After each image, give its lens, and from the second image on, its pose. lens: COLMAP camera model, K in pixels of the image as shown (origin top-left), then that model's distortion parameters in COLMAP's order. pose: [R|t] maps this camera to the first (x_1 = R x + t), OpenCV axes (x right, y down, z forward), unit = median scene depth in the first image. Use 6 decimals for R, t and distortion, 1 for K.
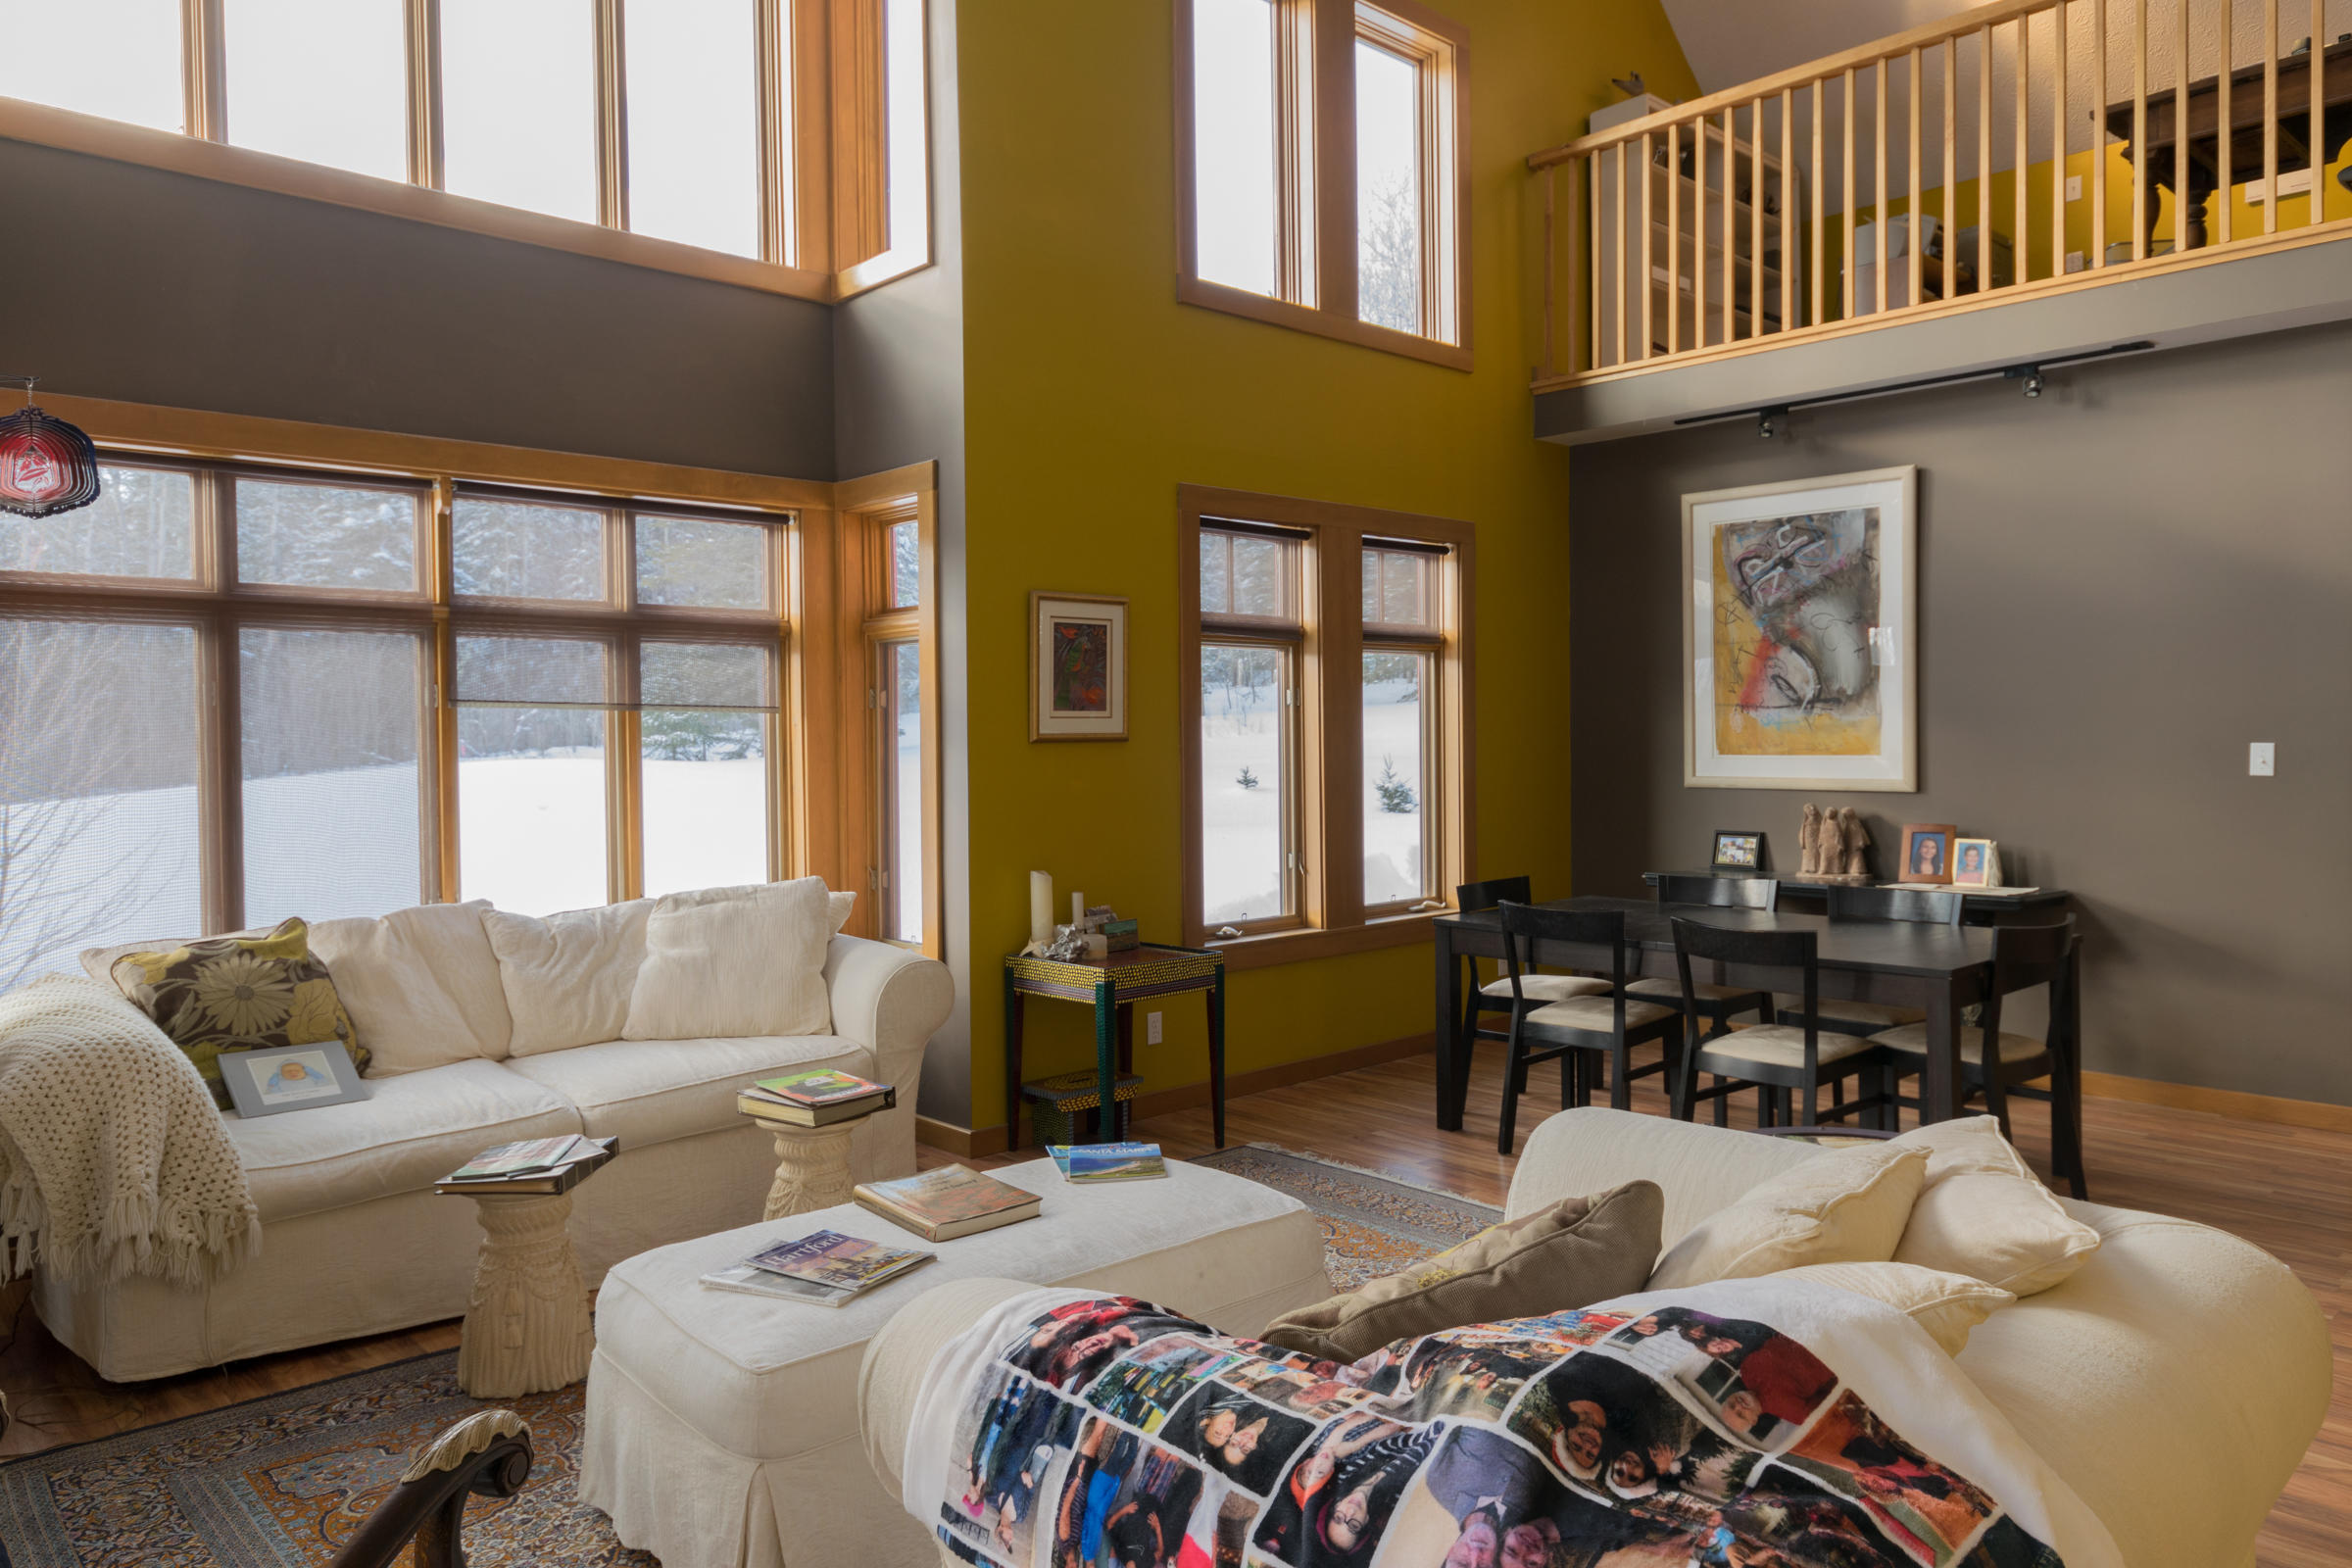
lens RADIAL K [[1564.0, 0, 1176.9], [0, 1564.0, 779.2], [0, 0, 1]] dist [-0.000307, 0.000107]
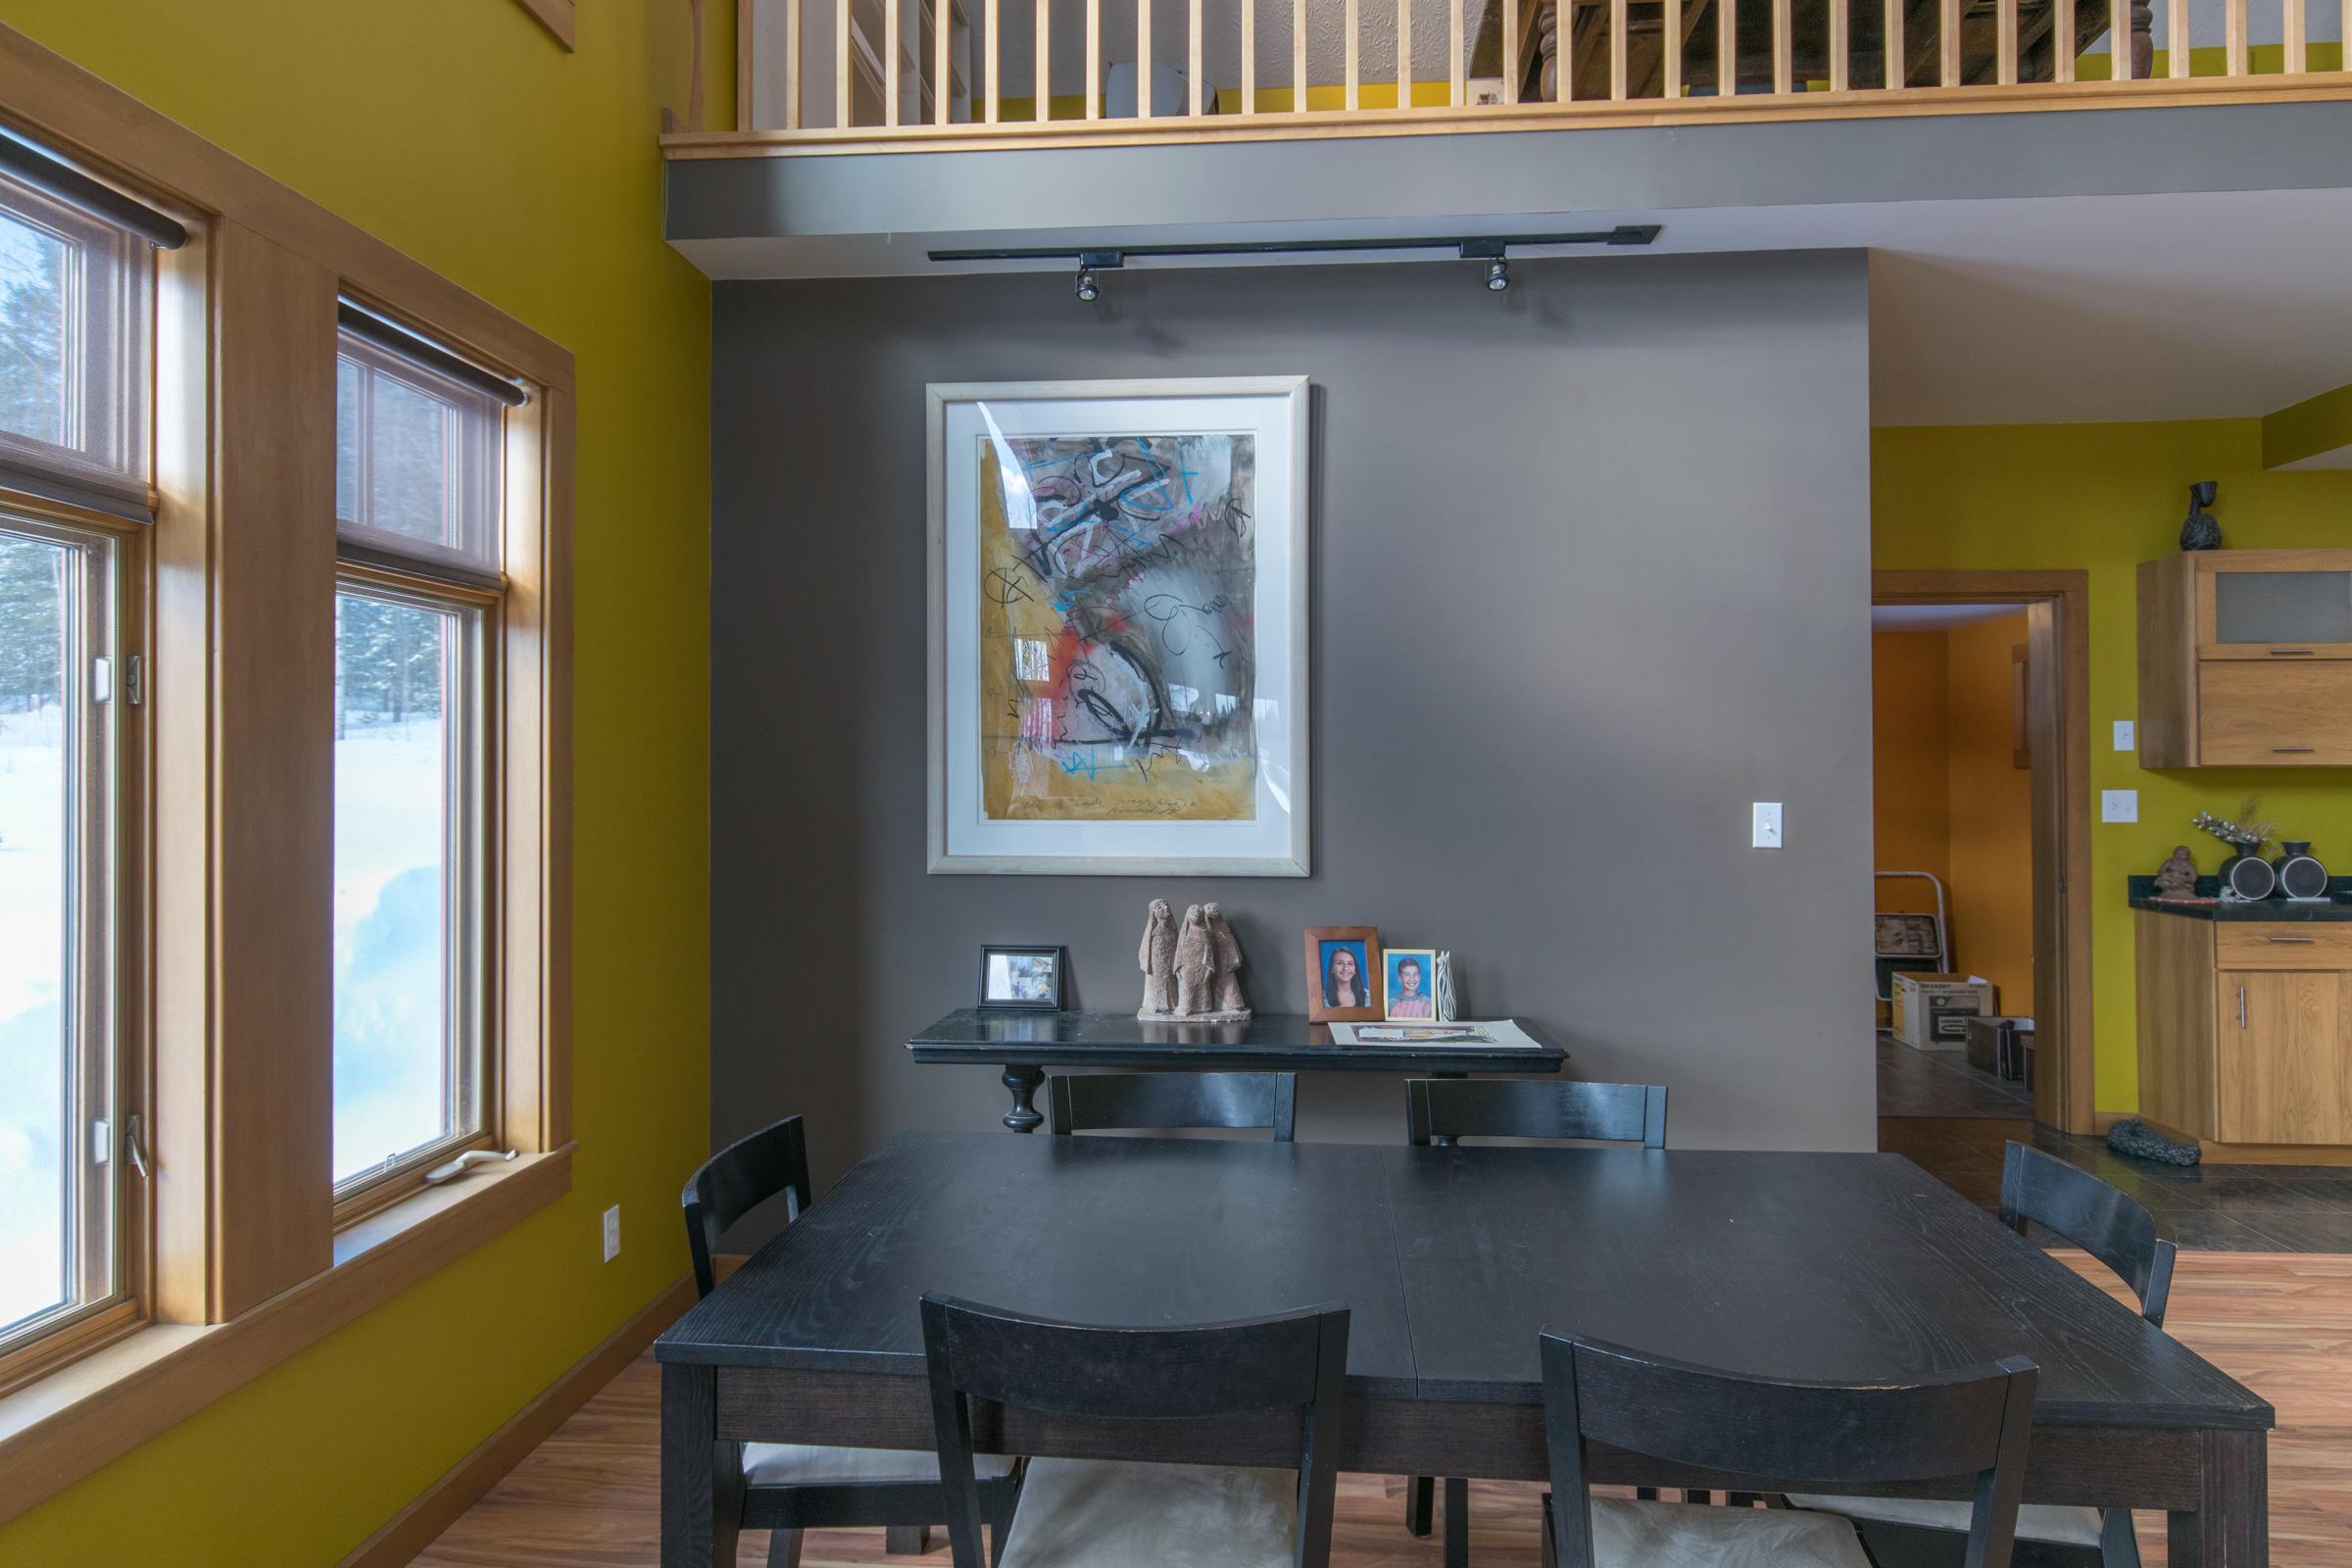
lens RADIAL K [[1405.9, 0, 1184.4], [0, 1405.9, 755.2], [0, 0, 1]] dist [-0.002961, -0.002784]
pose [[0.733207, 0.008725, 0.679950, 0.034670], [0.013656, 0.999527, -0.027552, -0.025804], [-0.679869, 0.029487, 0.732741, 0.580696]]
